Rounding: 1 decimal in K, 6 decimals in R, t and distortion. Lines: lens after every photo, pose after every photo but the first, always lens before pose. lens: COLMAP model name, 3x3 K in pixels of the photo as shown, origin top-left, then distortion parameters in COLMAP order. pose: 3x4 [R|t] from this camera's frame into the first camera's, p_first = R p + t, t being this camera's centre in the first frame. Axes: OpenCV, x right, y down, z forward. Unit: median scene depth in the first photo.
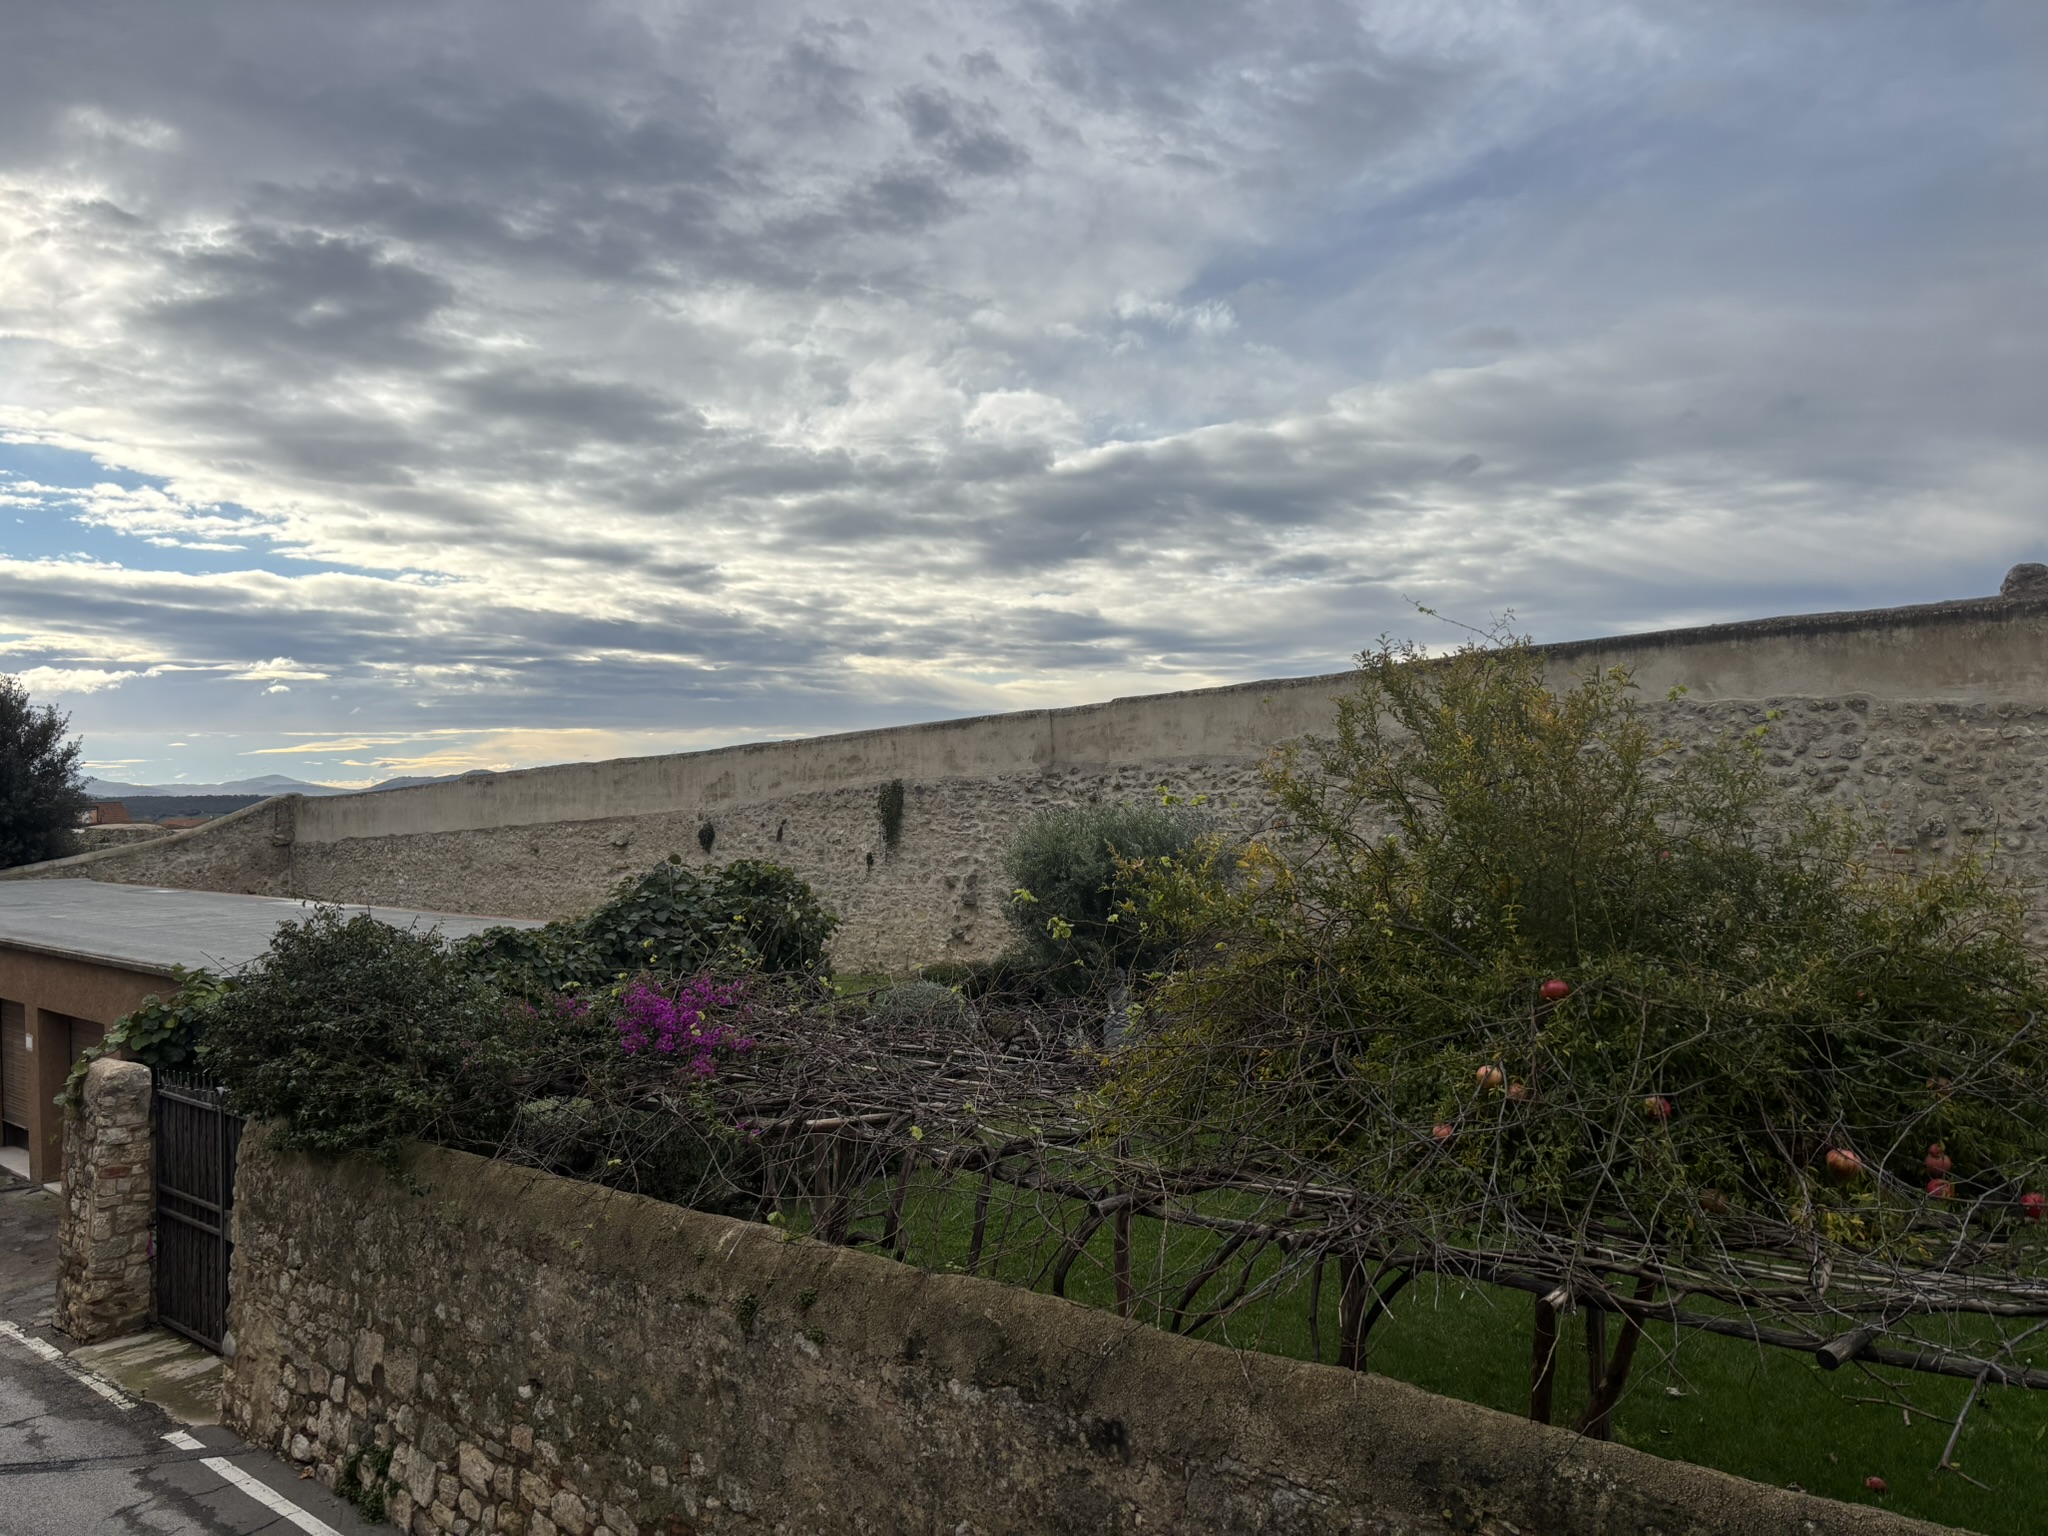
lens RADIAL K [[1524.0, 0, 1011.7], [0, 1524.0, 772.0], [0, 0, 1]] dist [0.070079, -0.084698]
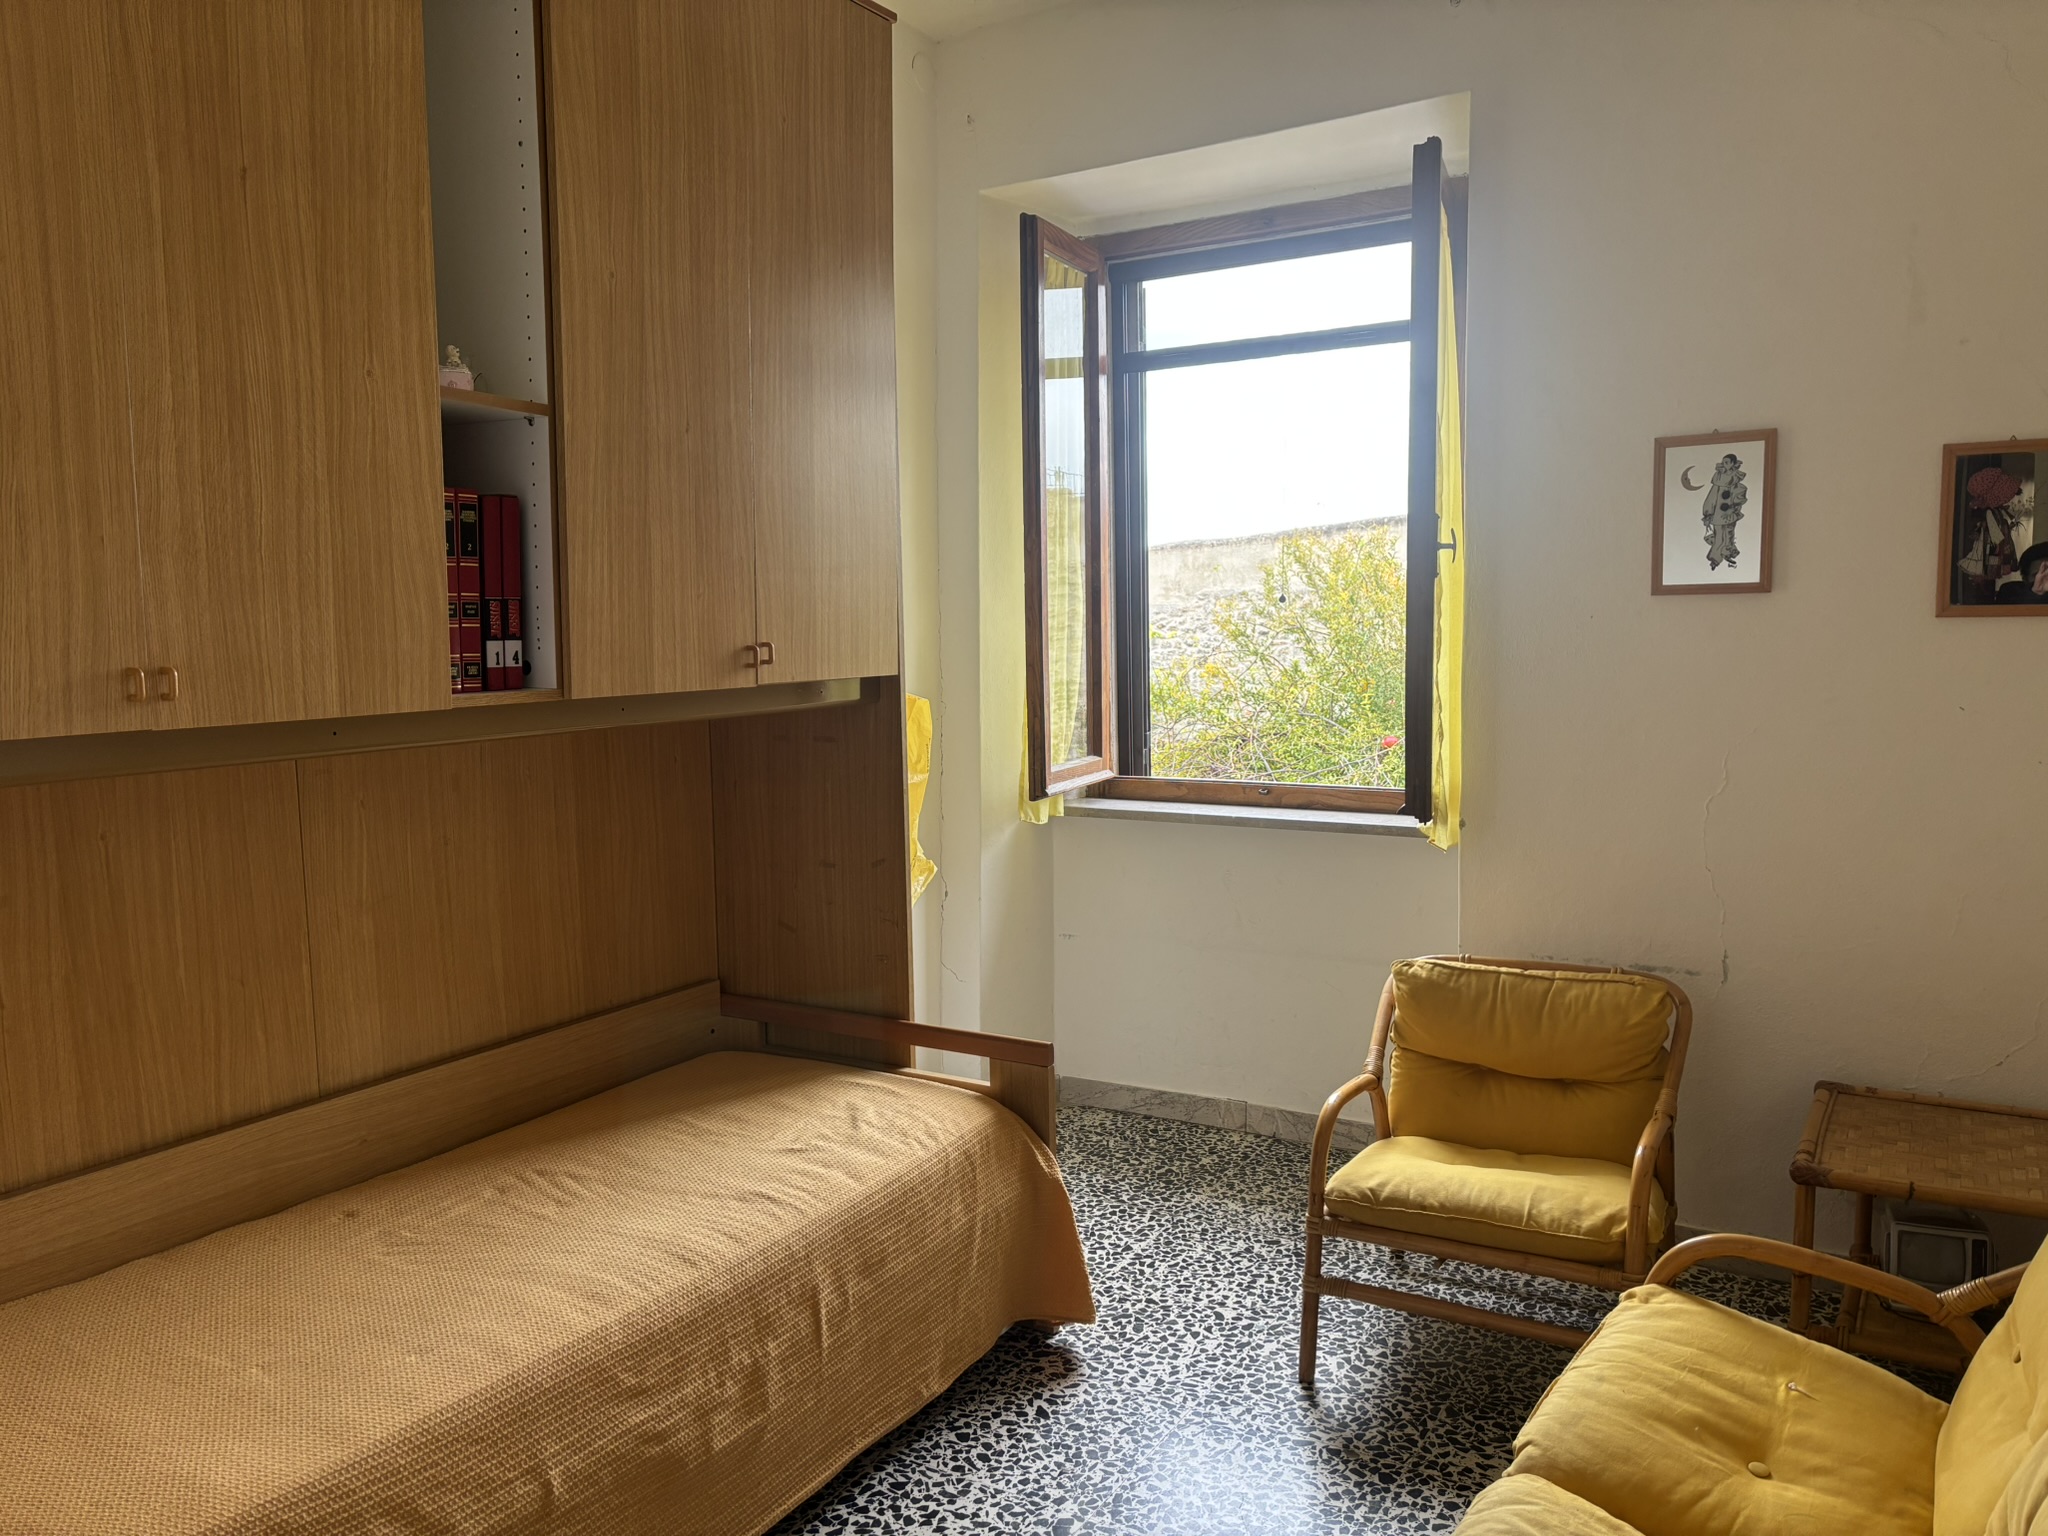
lens RADIAL K [[1524.0, 0, 1011.7], [0, 1524.0, 772.0], [0, 0, 1]] dist [0.070079, -0.084698]
pose [[0.997919, -0.007563, 0.064037, -0.135612], [0.001216, 0.995129, 0.098571, 0.004912], [-0.064471, -0.098288, 0.993067, -0.513608]]
